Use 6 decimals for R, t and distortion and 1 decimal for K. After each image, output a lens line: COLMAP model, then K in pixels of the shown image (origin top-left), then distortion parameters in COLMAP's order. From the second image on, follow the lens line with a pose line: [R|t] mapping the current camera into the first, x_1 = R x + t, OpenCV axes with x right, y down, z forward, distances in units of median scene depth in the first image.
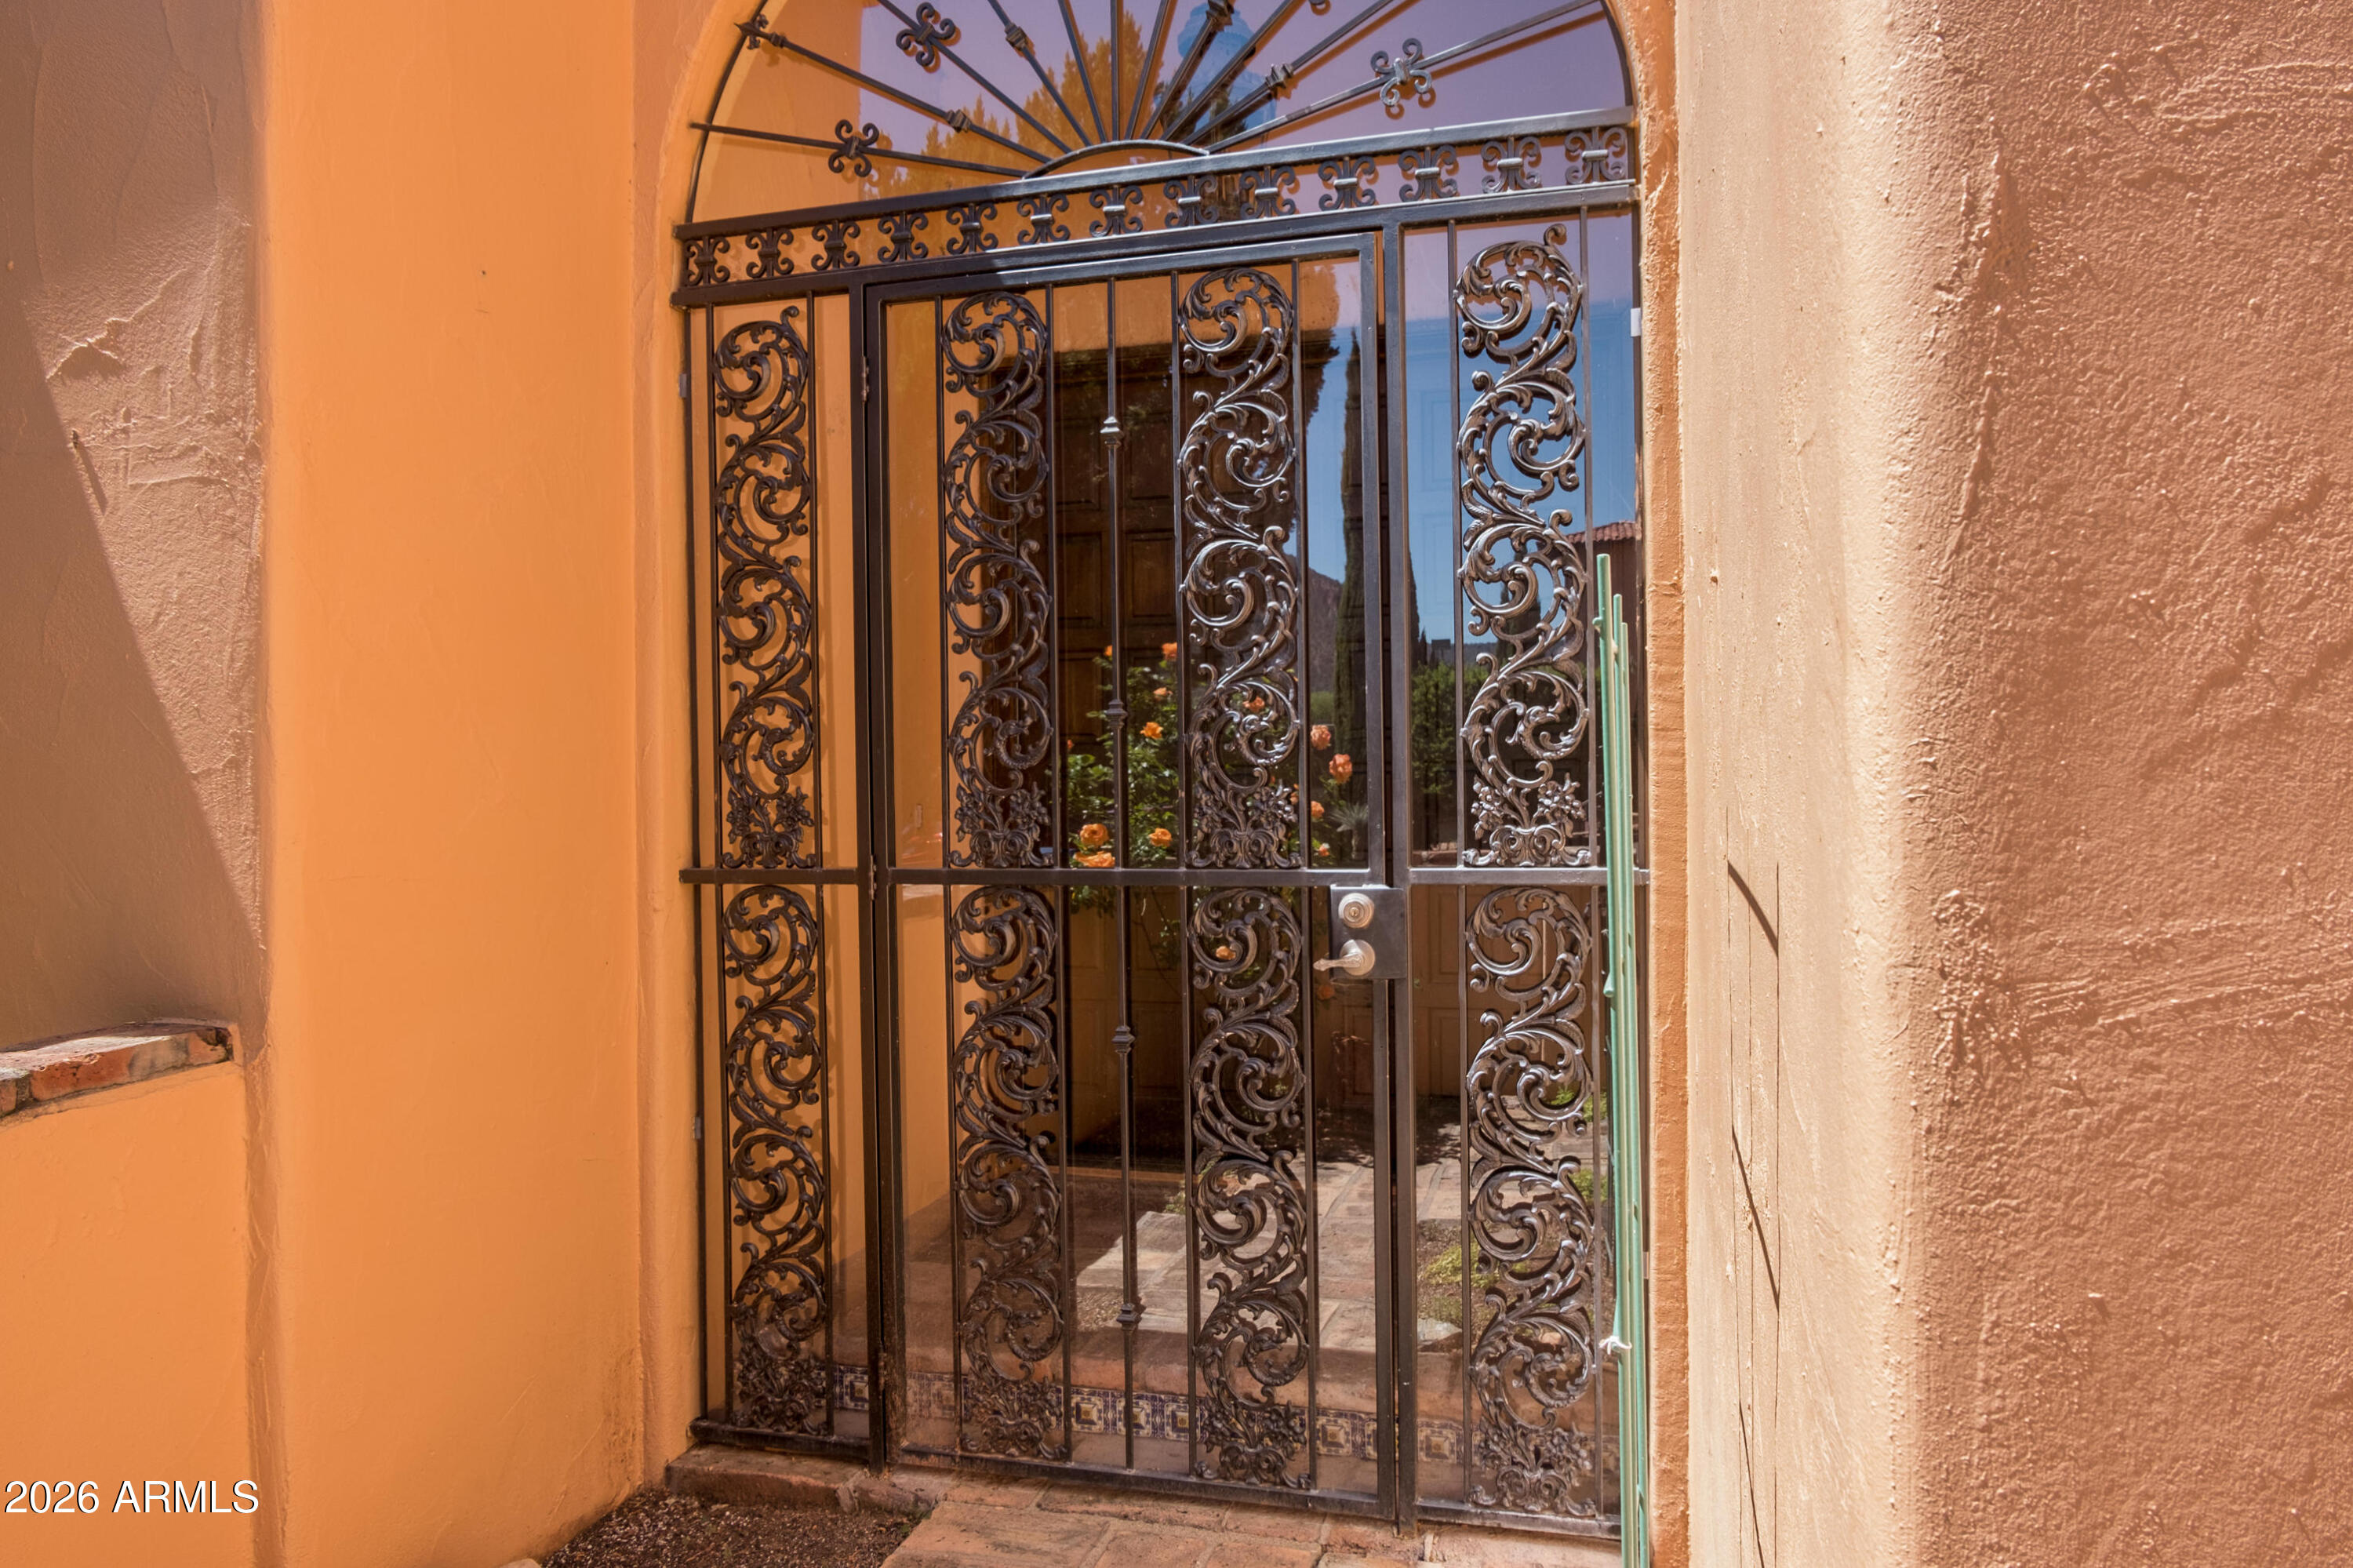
lens RADIAL K [[1565.8, 0, 1176.5], [0, 1565.8, 784.0], [0, 0, 1]] dist [-0.036184, 0.003423]
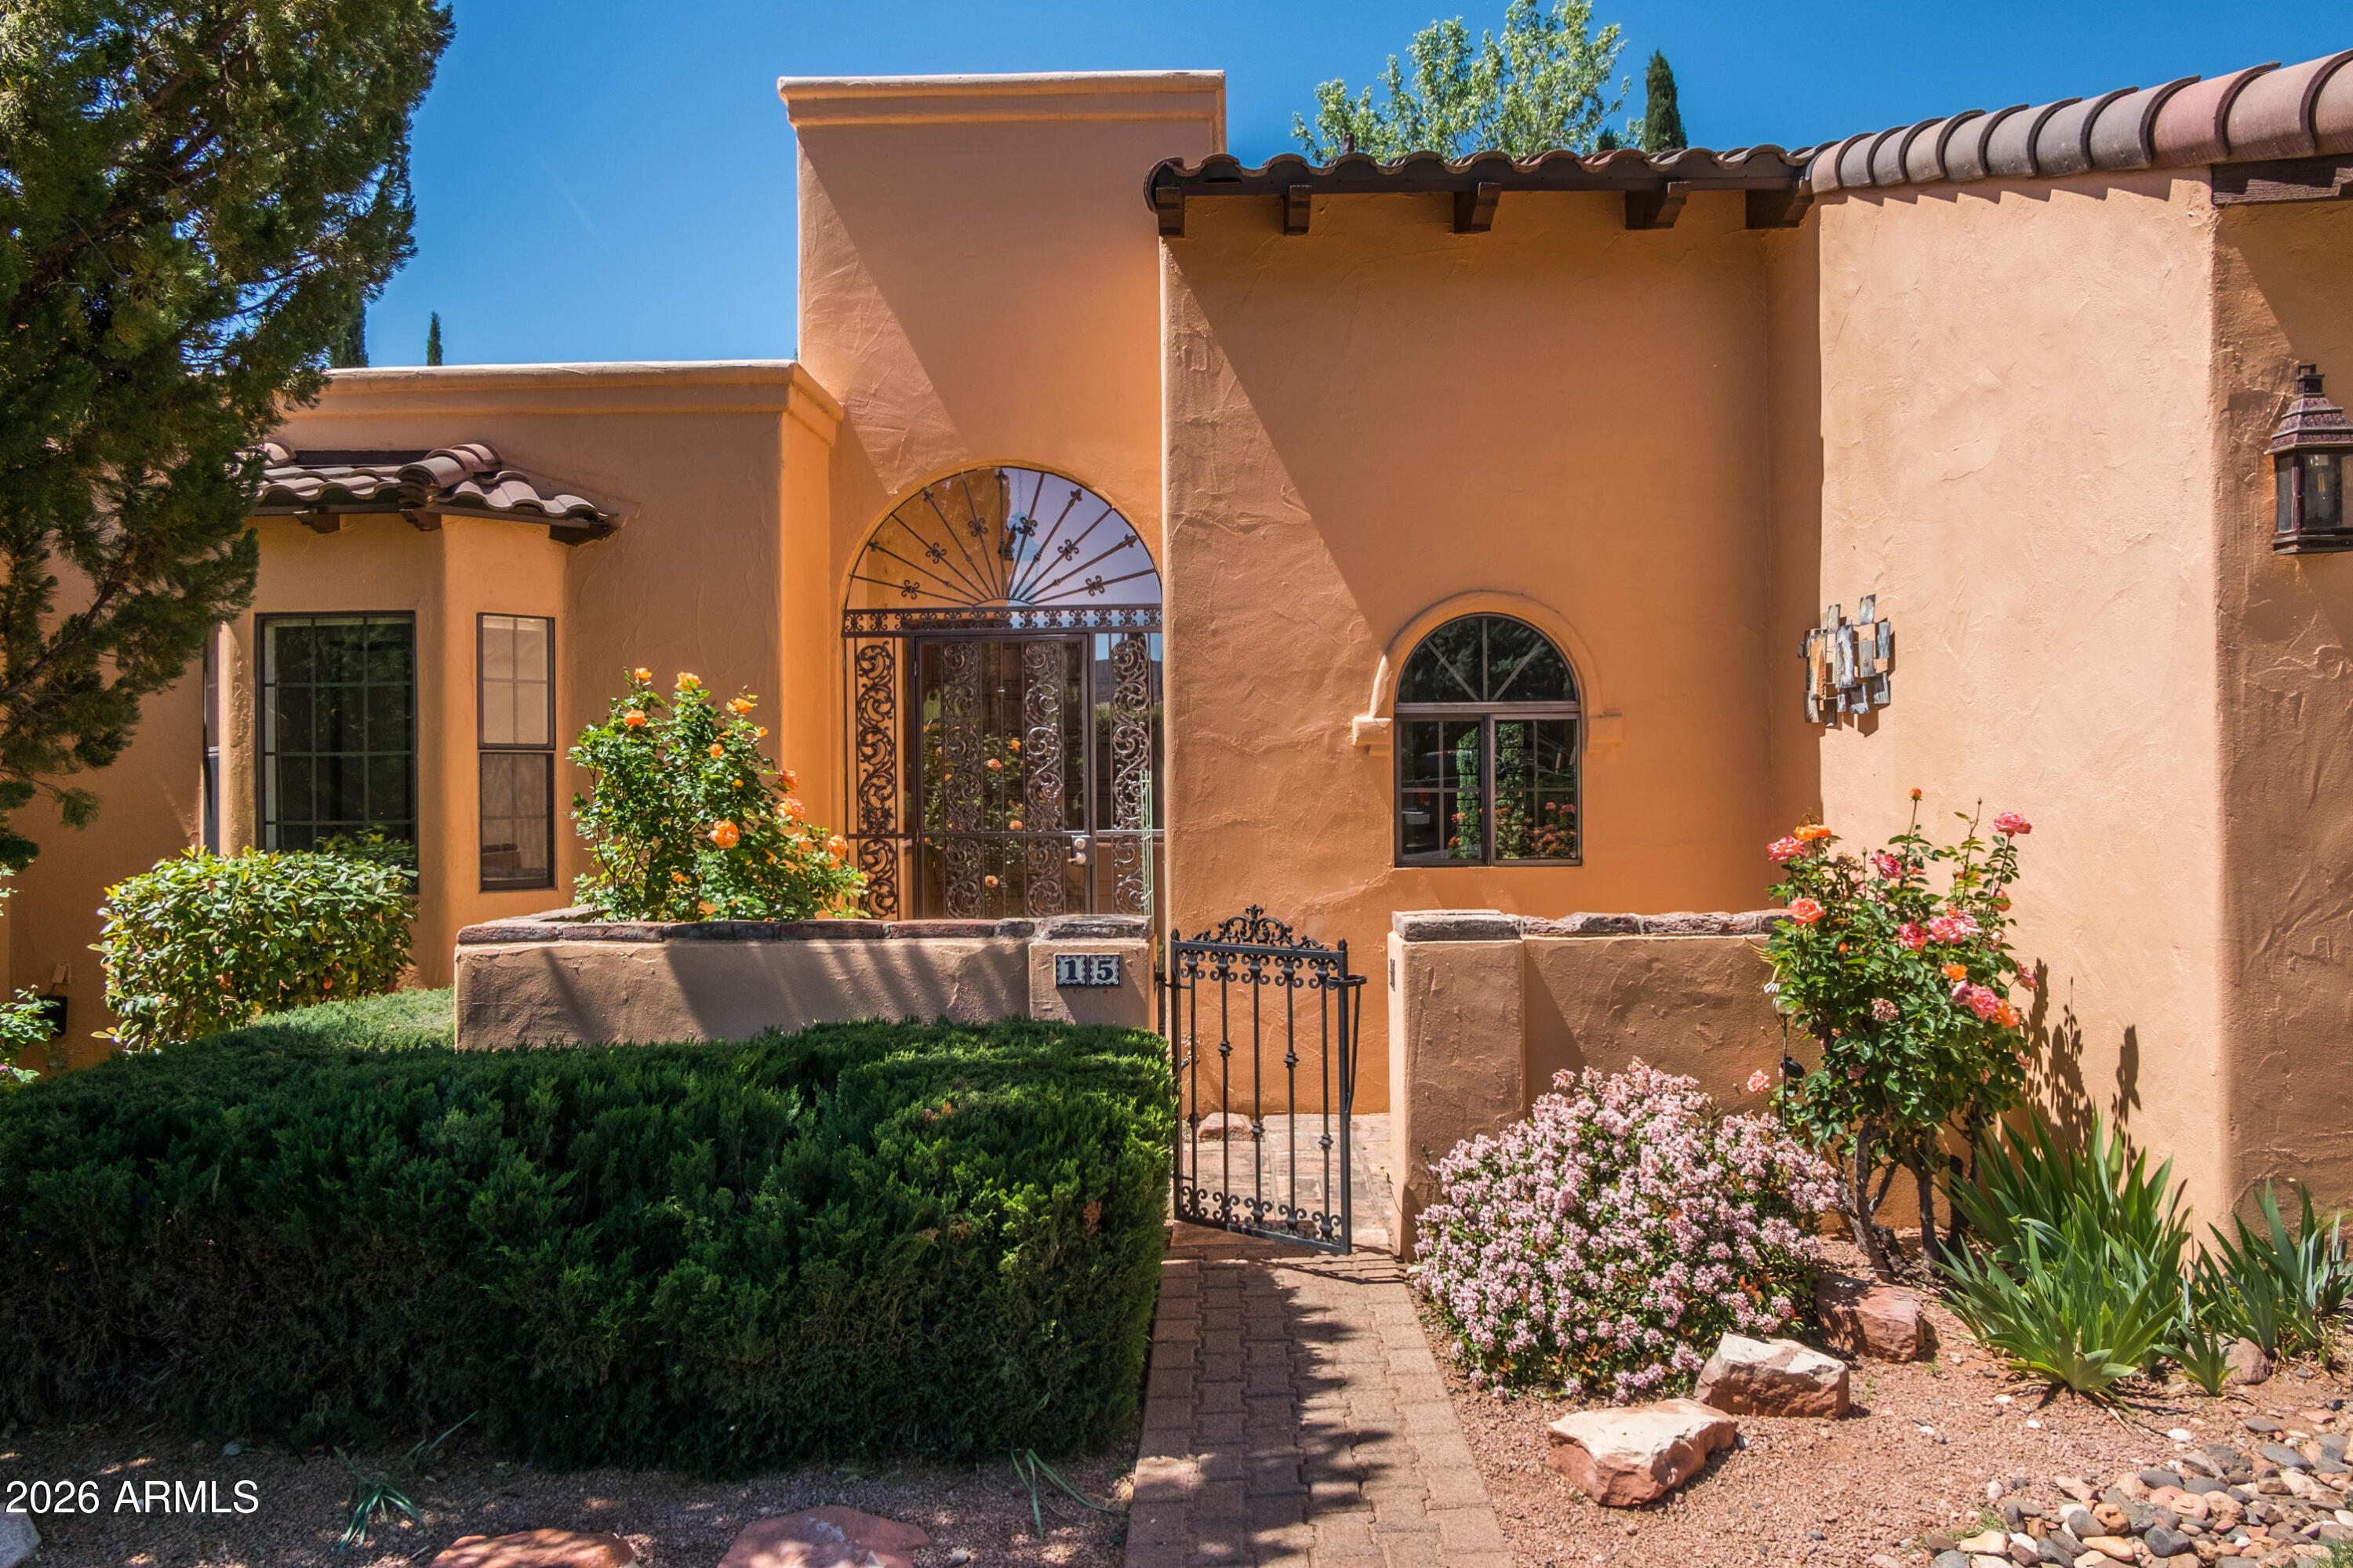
lens RADIAL K [[1565.8, 0, 1176.5], [0, 1565.8, 784.0], [0, 0, 1]] dist [-0.036184, 0.003423]
pose [[0.971152, 0.002648, 0.238448, -0.425233], [-0.000704, 0.999966, -0.008238, -0.014550], [-0.238462, 0.007833, 0.971120, -2.011330]]
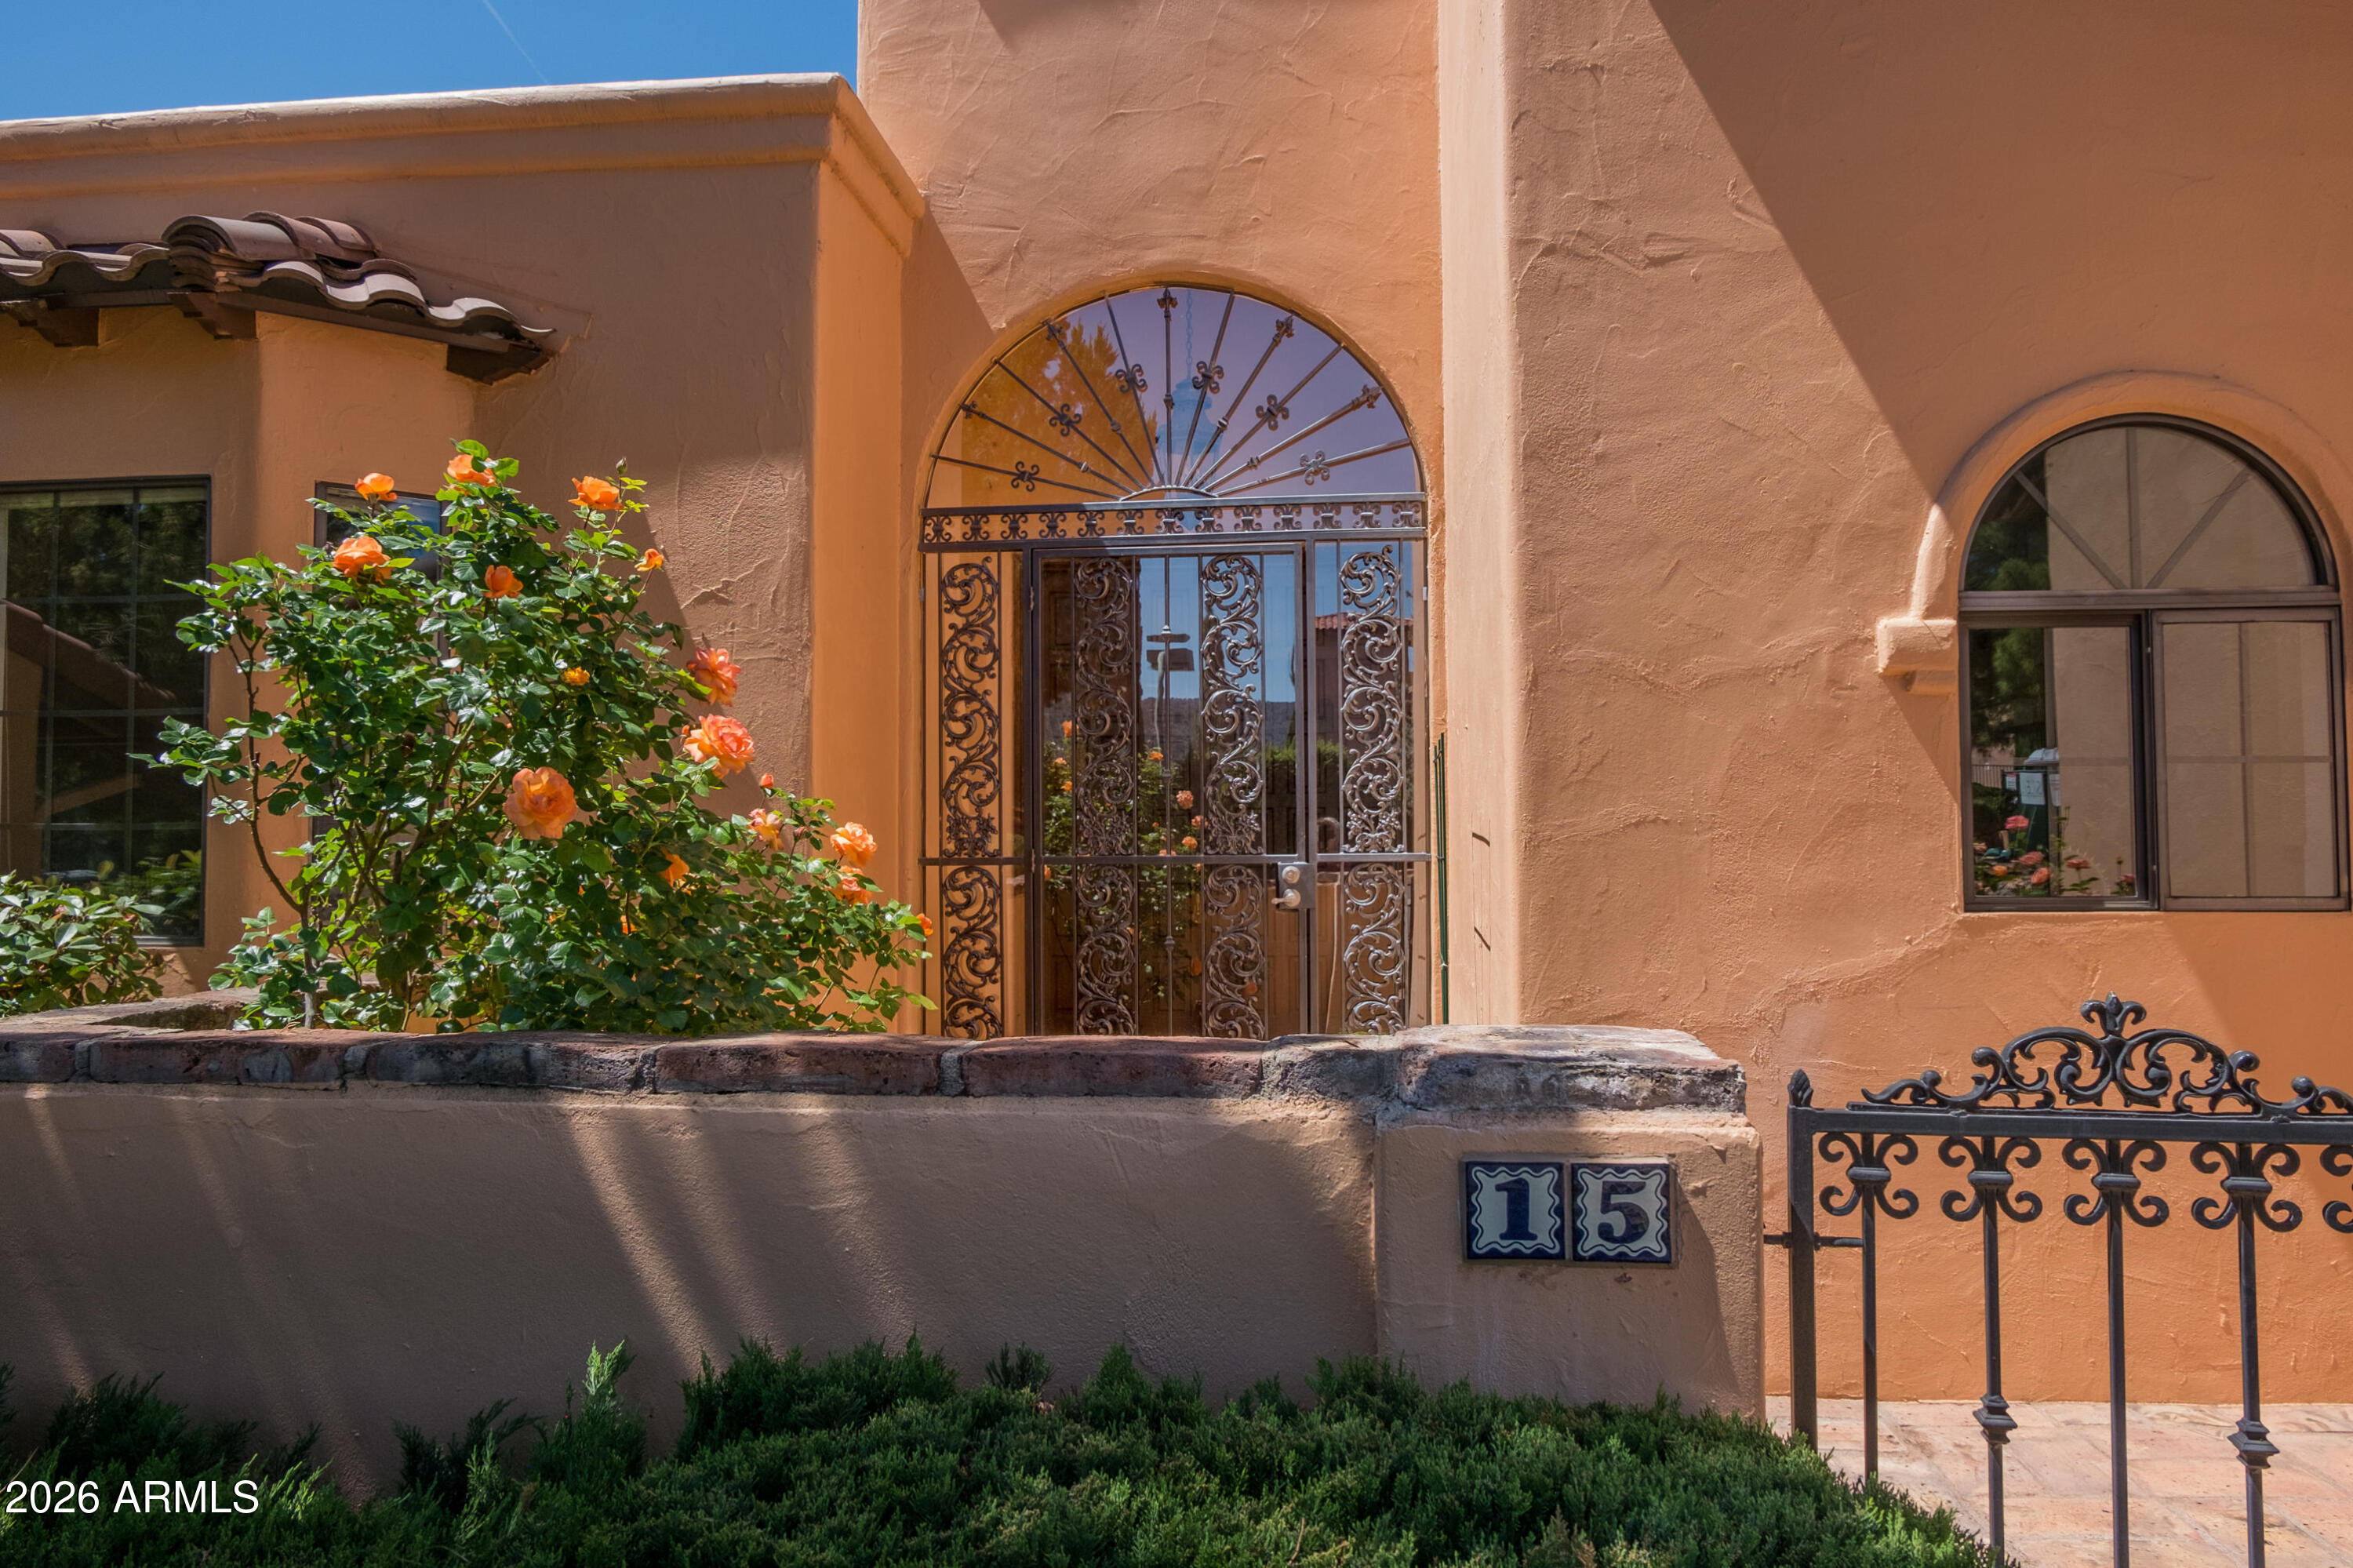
lens RADIAL K [[1565.8, 0, 1176.5], [0, 1565.8, 784.0], [0, 0, 1]] dist [-0.036184, 0.003423]
pose [[0.985619, 0.012847, 0.168494, -0.342943], [-0.005658, 0.999056, -0.043076, 0.047225], [-0.168888, 0.041503, 0.984761, -0.894852]]
